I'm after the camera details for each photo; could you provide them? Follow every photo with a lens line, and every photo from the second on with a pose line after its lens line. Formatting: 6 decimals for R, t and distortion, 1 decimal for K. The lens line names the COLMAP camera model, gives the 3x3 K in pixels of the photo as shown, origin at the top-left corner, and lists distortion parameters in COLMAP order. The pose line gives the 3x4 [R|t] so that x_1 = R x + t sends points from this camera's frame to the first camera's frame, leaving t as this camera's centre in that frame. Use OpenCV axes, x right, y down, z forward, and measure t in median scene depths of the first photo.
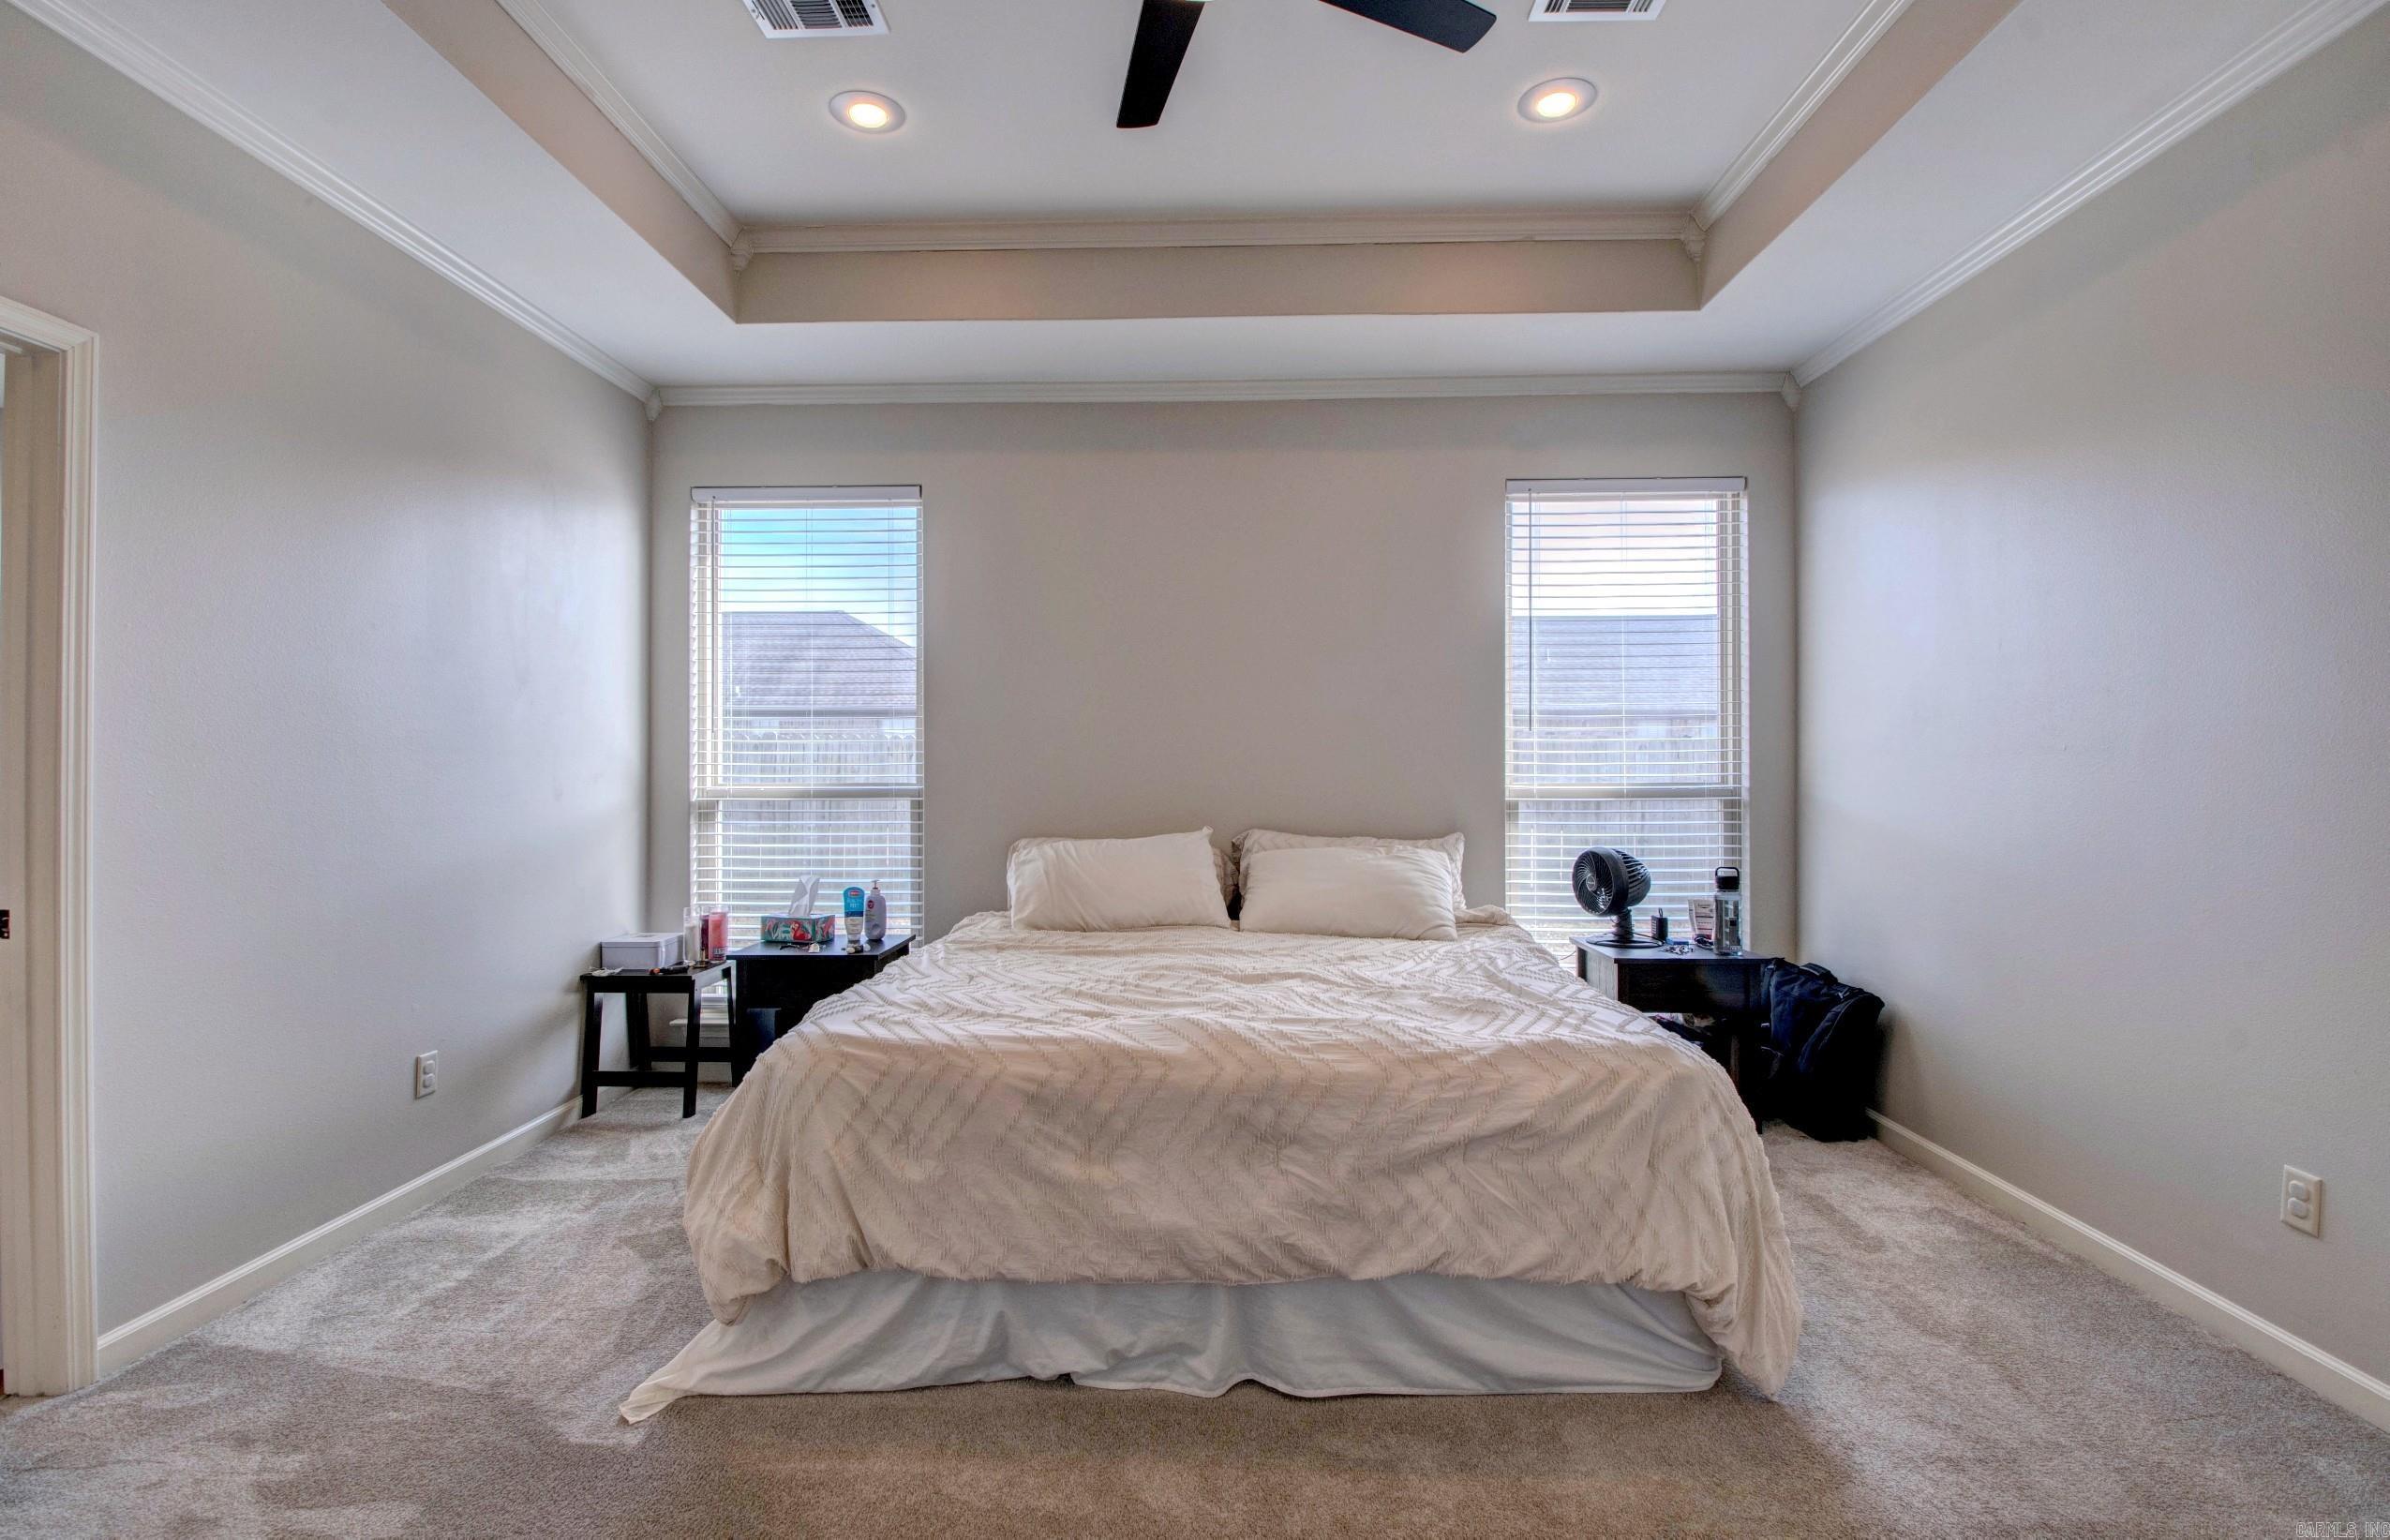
lens RADIAL K [[1110.2, 0, 1190.1], [0, 1110.2, 760.9], [0, 0, 1]] dist [0.024222, -0.033242]
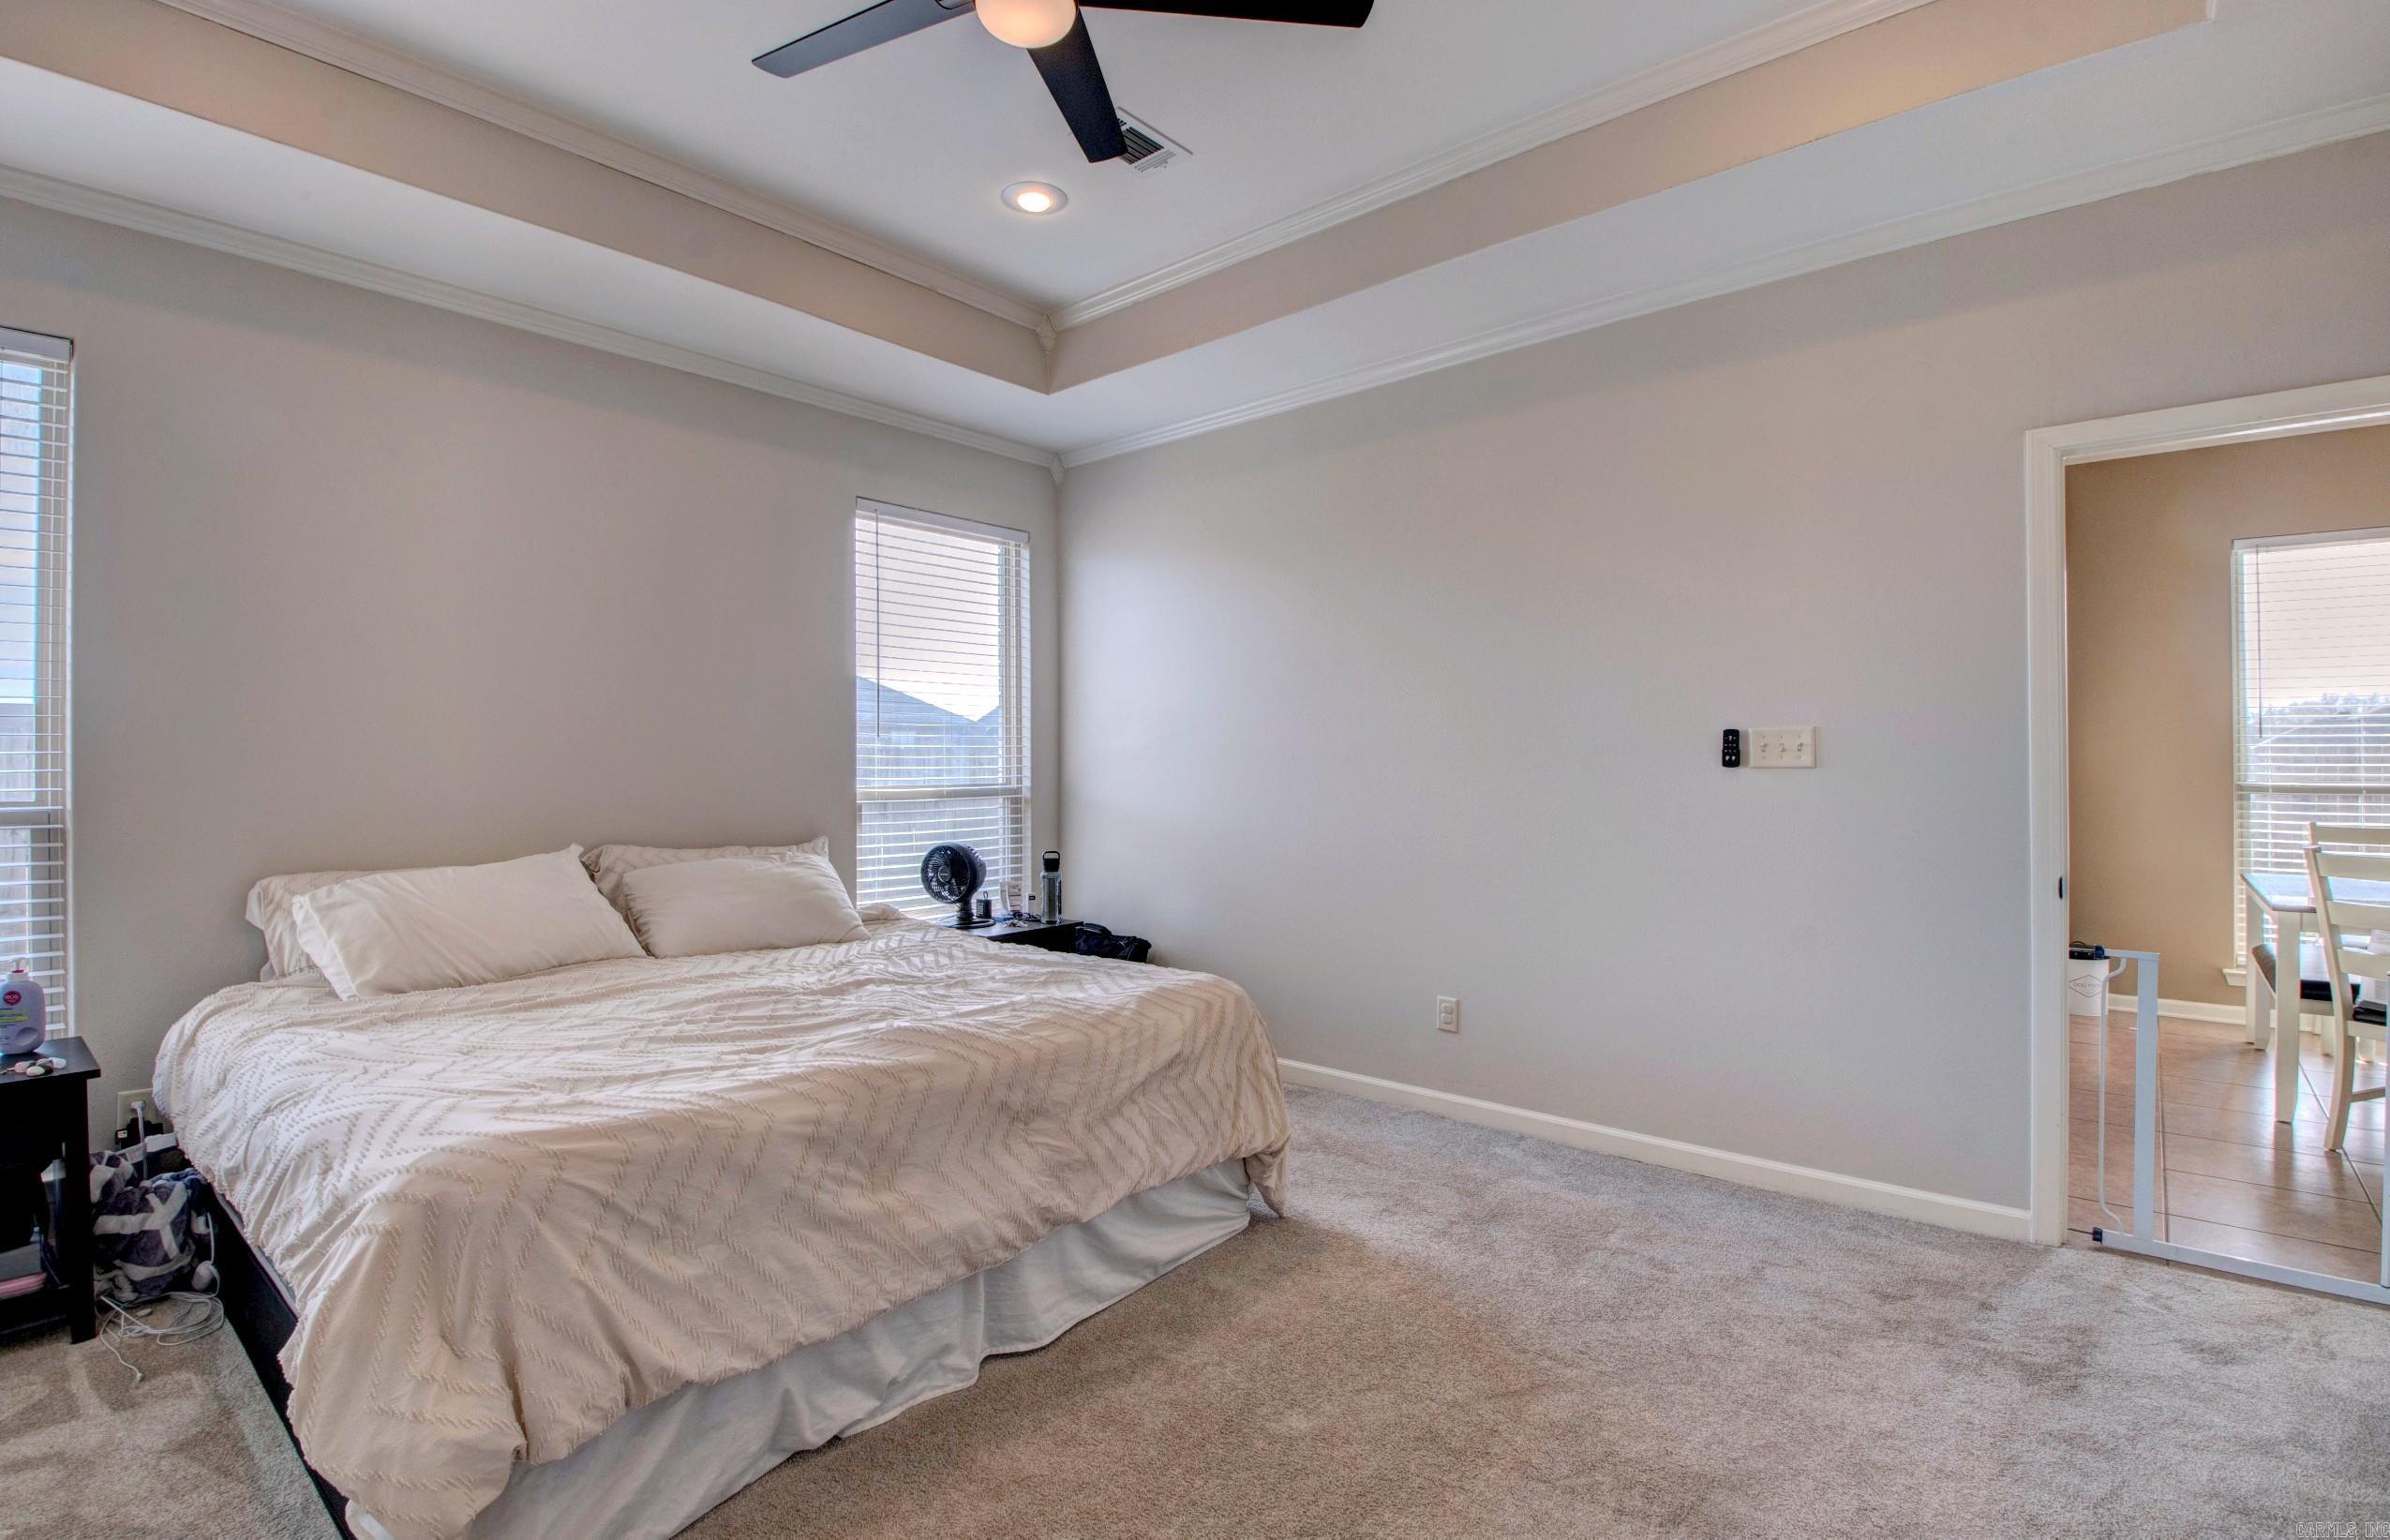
lens RADIAL K [[1110.2, 0, 1190.1], [0, 1110.2, 760.9], [0, 0, 1]] dist [0.024222, -0.033242]
pose [[0.632021, 0.000902, 0.774951, -0.398515], [0.002343, 0.999993, -0.003074, -0.000551], [-0.774948, 0.003758, 0.632014, 0.117350]]
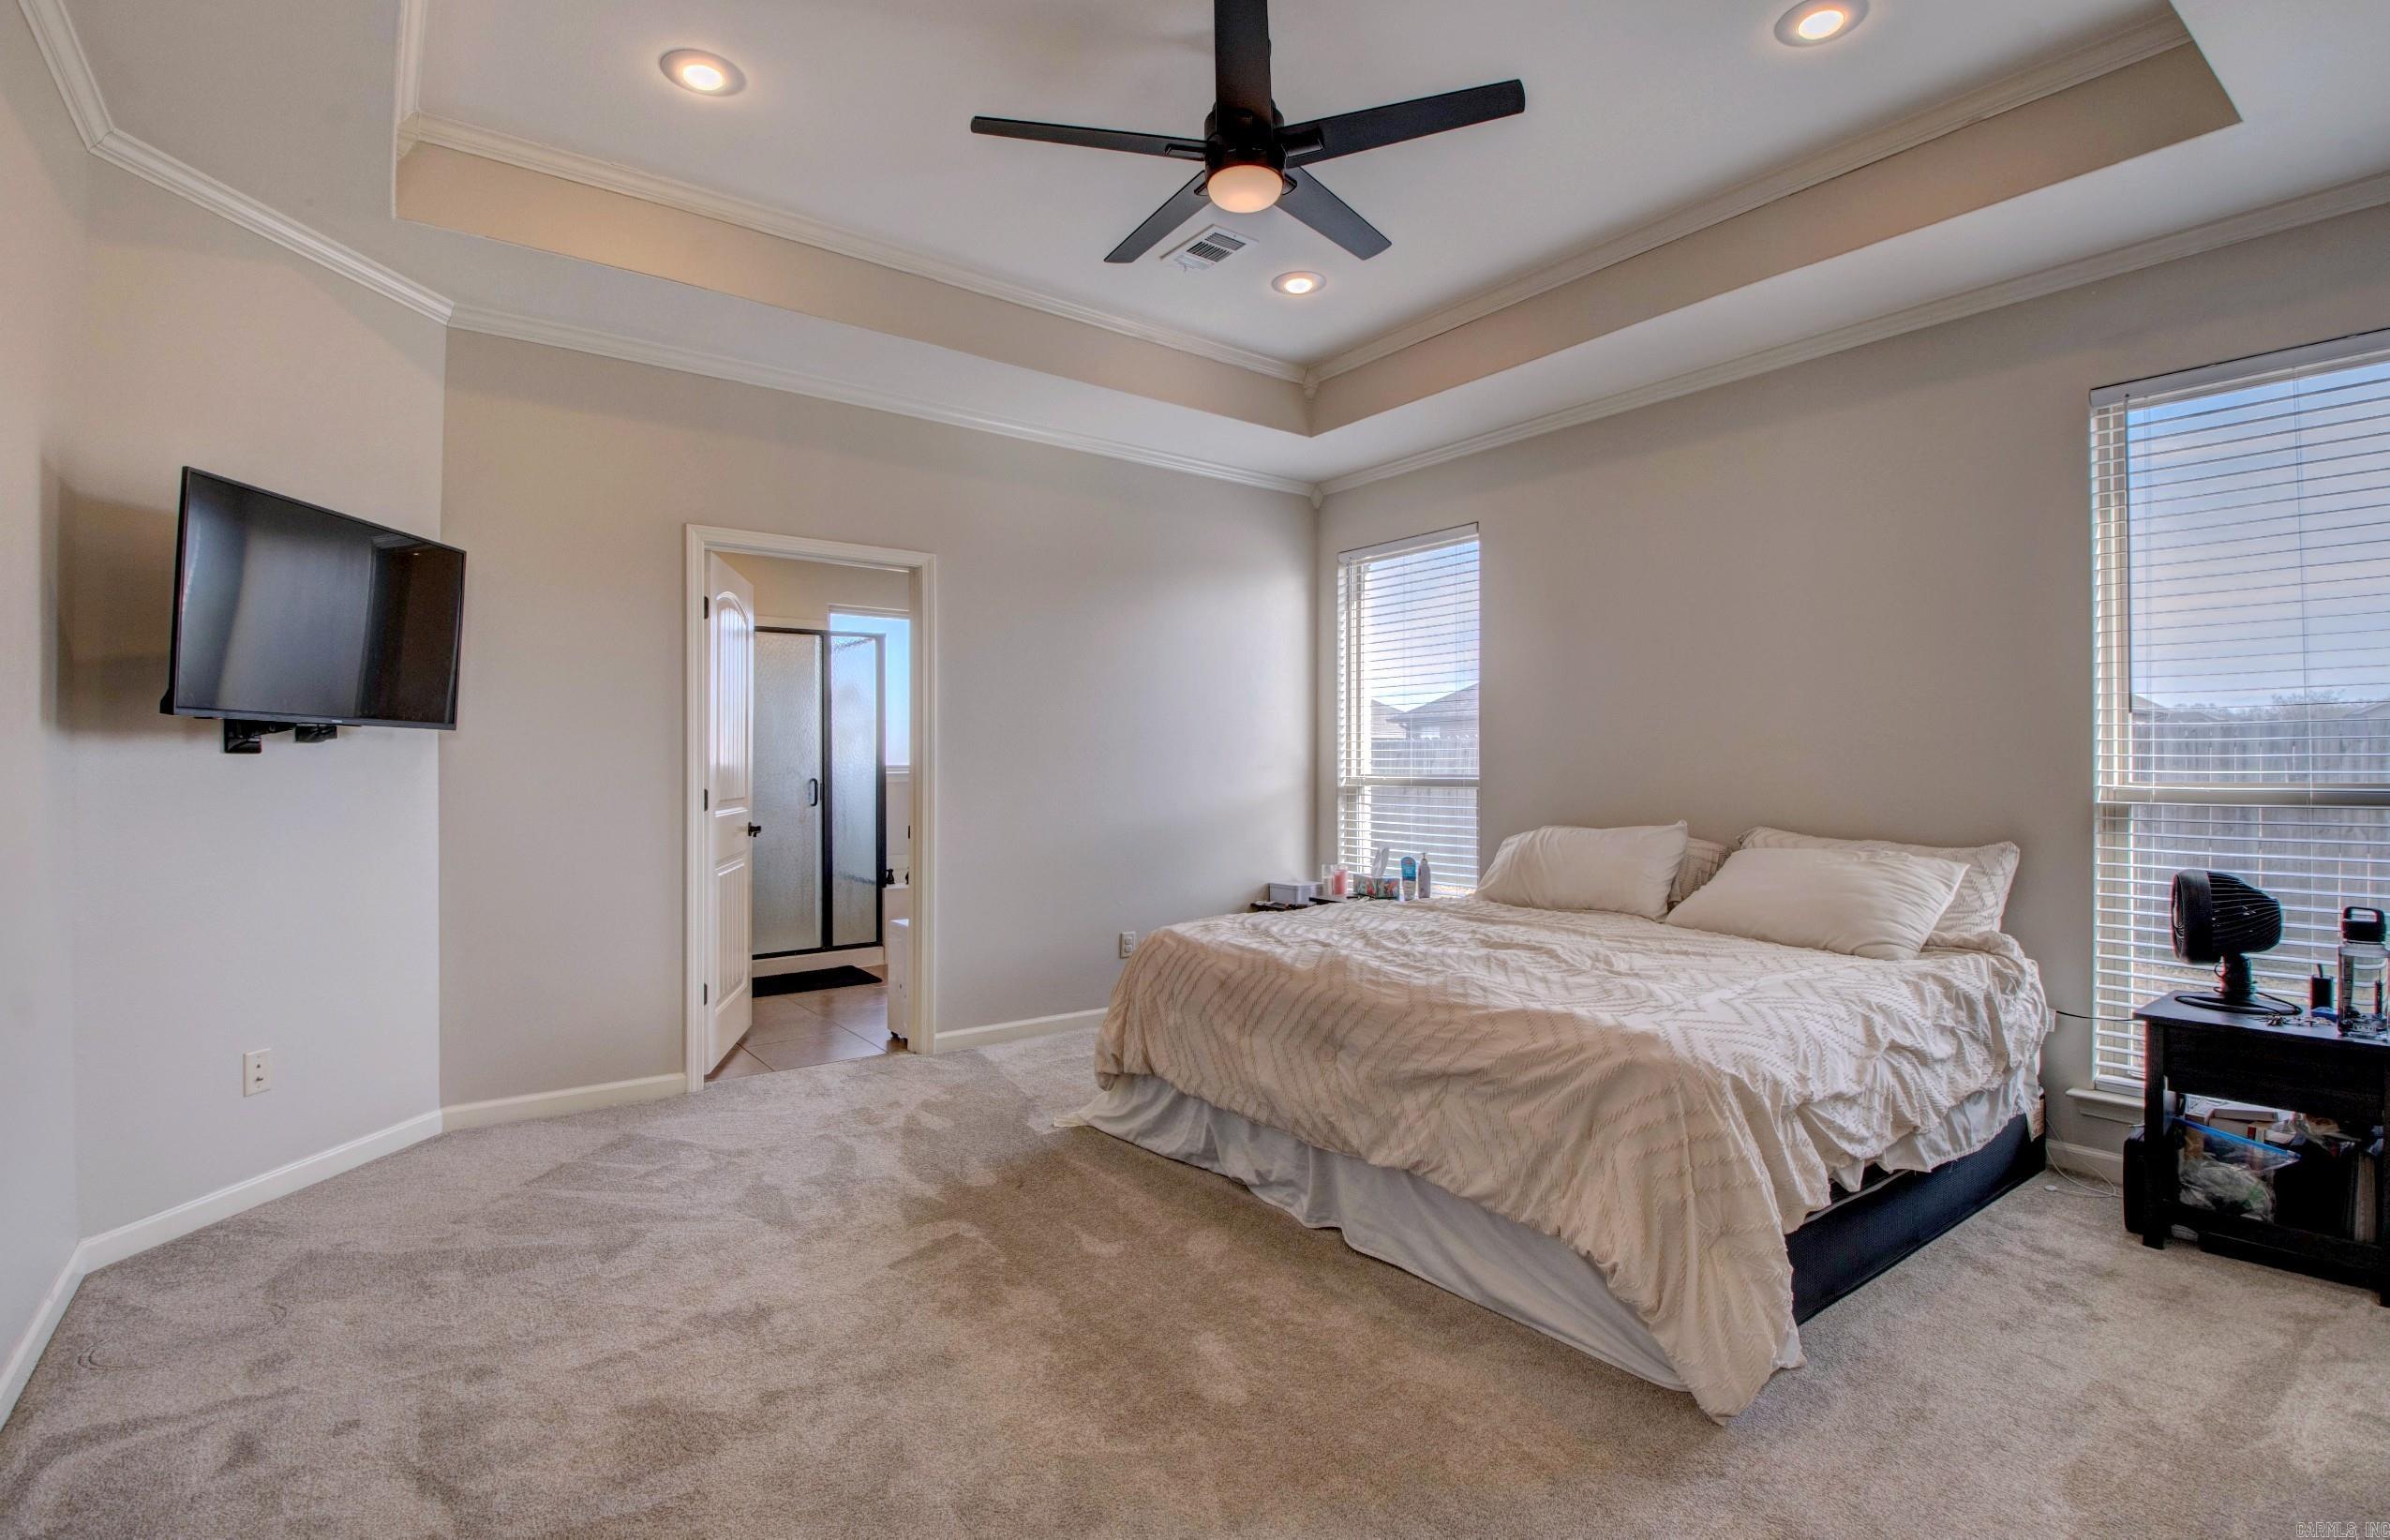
lens RADIAL K [[1110.2, 0, 1190.1], [0, 1110.2, 760.9], [0, 0, 1]] dist [0.024222, -0.033242]
pose [[0.623201, -0.000927, -0.782061, 0.601957], [0.002112, 0.999998, 0.000497, 0.004809], [0.782059, -0.001961, 0.623201, 0.033502]]
